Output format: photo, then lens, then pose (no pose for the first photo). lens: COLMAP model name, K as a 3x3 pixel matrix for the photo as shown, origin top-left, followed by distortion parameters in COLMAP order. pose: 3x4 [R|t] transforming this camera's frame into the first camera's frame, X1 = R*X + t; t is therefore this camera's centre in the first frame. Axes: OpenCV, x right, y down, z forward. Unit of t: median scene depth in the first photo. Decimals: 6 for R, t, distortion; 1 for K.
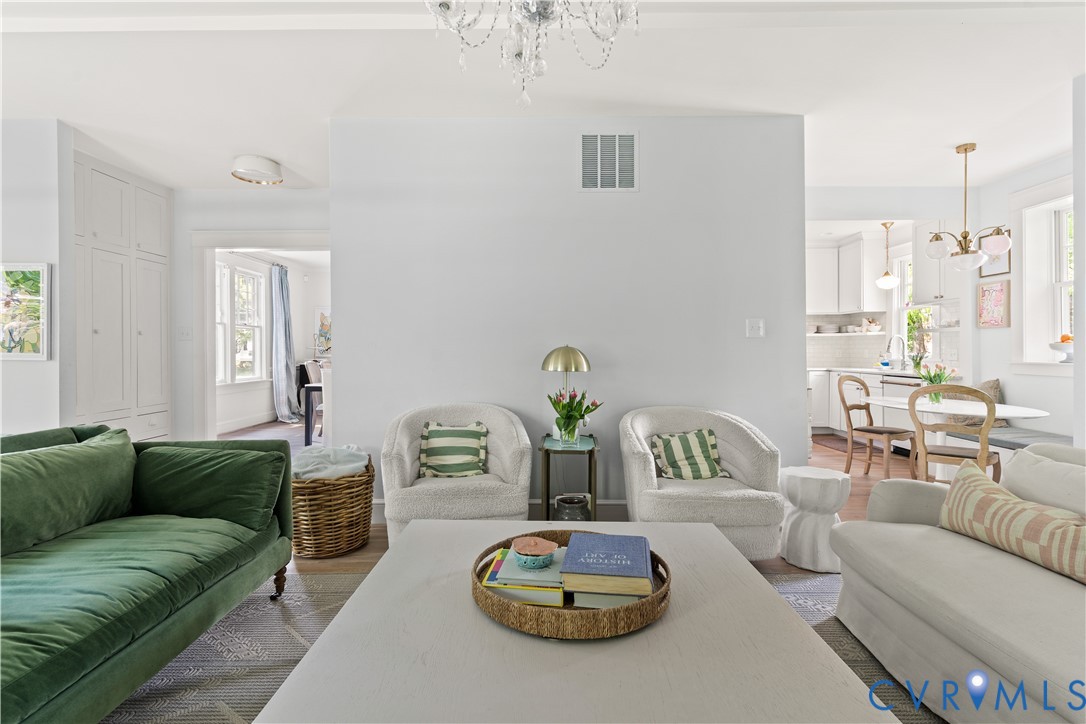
lens RADIAL K [[527.8, 0, 536.9], [0, 527.8, 347.3], [0, 0, 1]] dist [0.001703, 0.000497]
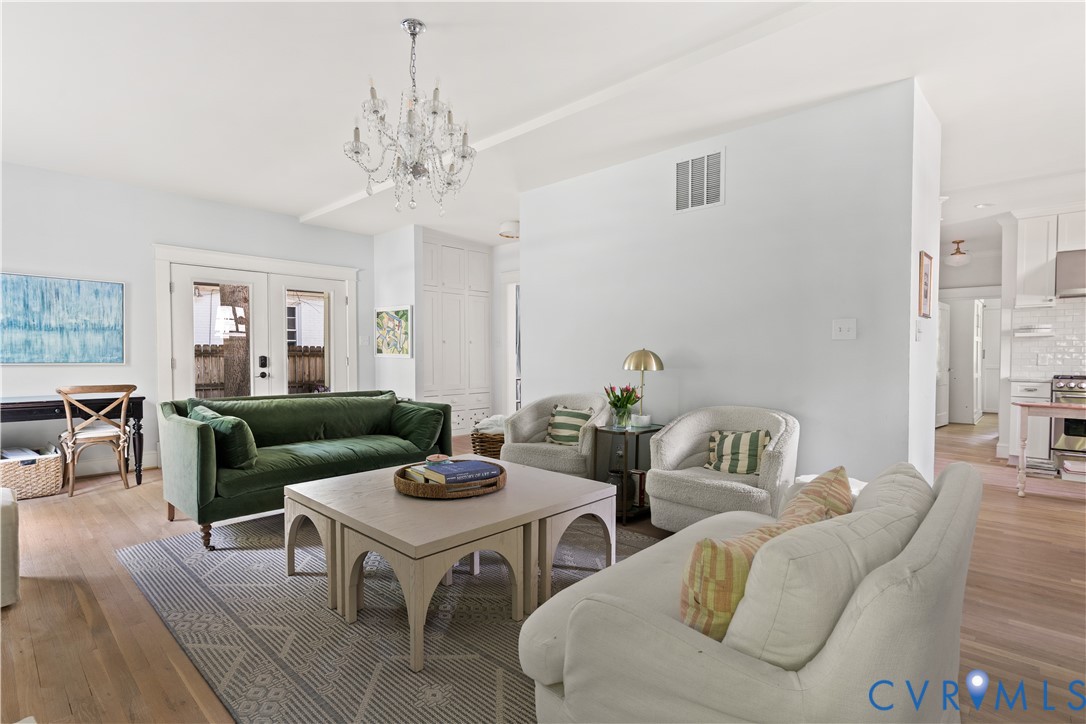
lens RADIAL K [[531.8, 0, 540.2], [0, 531.8, 363.8], [0, 0, 1]] dist [0.001973, 0.000533]
pose [[0.733615, 0.014992, -0.679400, 0.460550], [0.000789, 0.999737, 0.022912, 0.001725], [0.679565, -0.017345, 0.733410, -0.033753]]
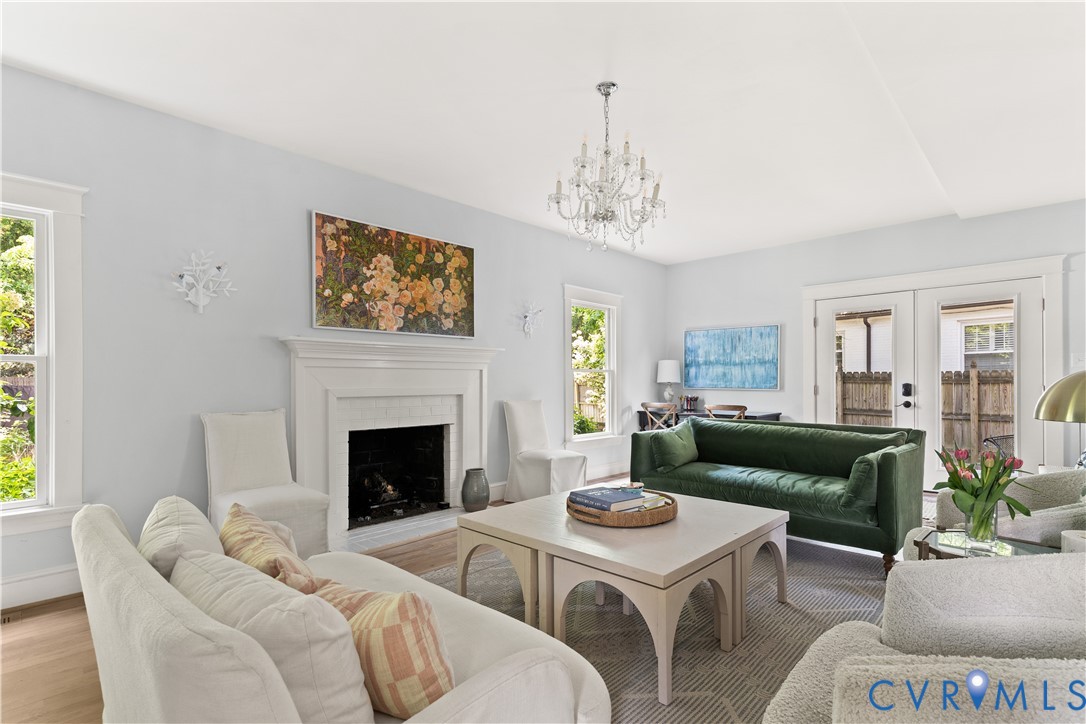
lens RADIAL K [[525.1, 0, 541.6], [0, 525.1, 381.4], [0, 0, 1]] dist [0.000817, 0.000272]
pose [[-0.681575, 0.003931, -0.731738, 0.476388], [0.009040, 0.999954, -0.003049, 0.003793], [0.731692, -0.008693, -0.681580, 0.618388]]
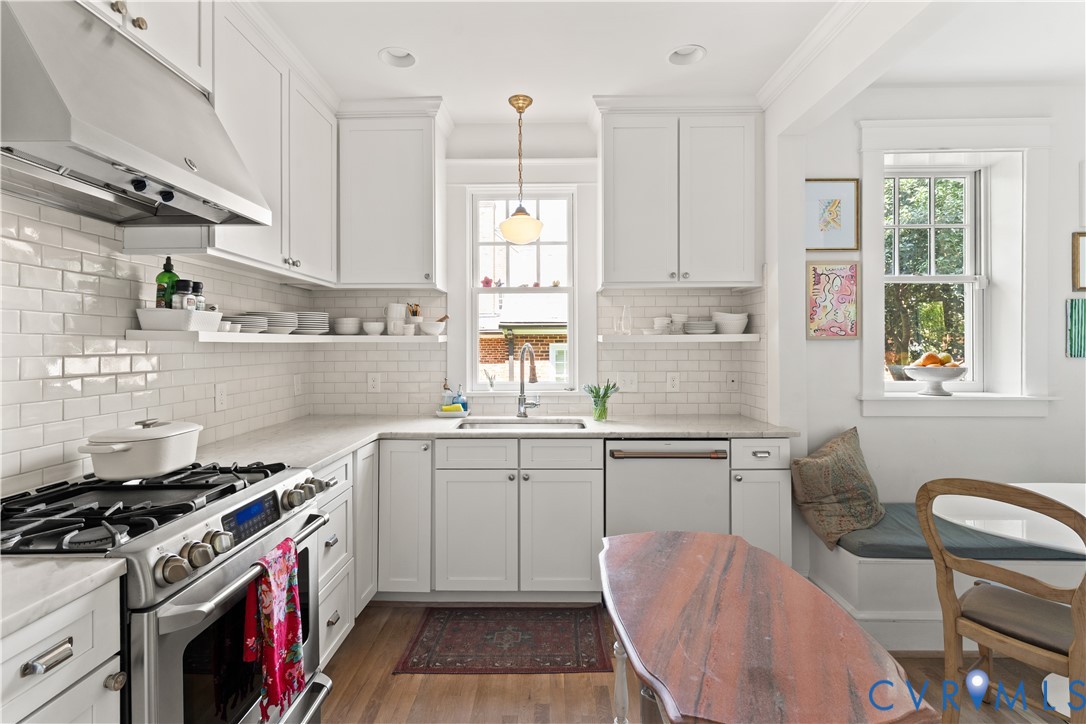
lens RADIAL K [[523.9, 0, 541.2], [0, 523.9, 349.4], [0, 0, 1]] dist [-0.005480, -0.000793]
pose [[0.009072, -0.005695, 0.999943, 0.275585], [-0.001455, 0.999983, 0.005708, -0.028345], [-0.999958, -0.001507, 0.009063, 1.285061]]
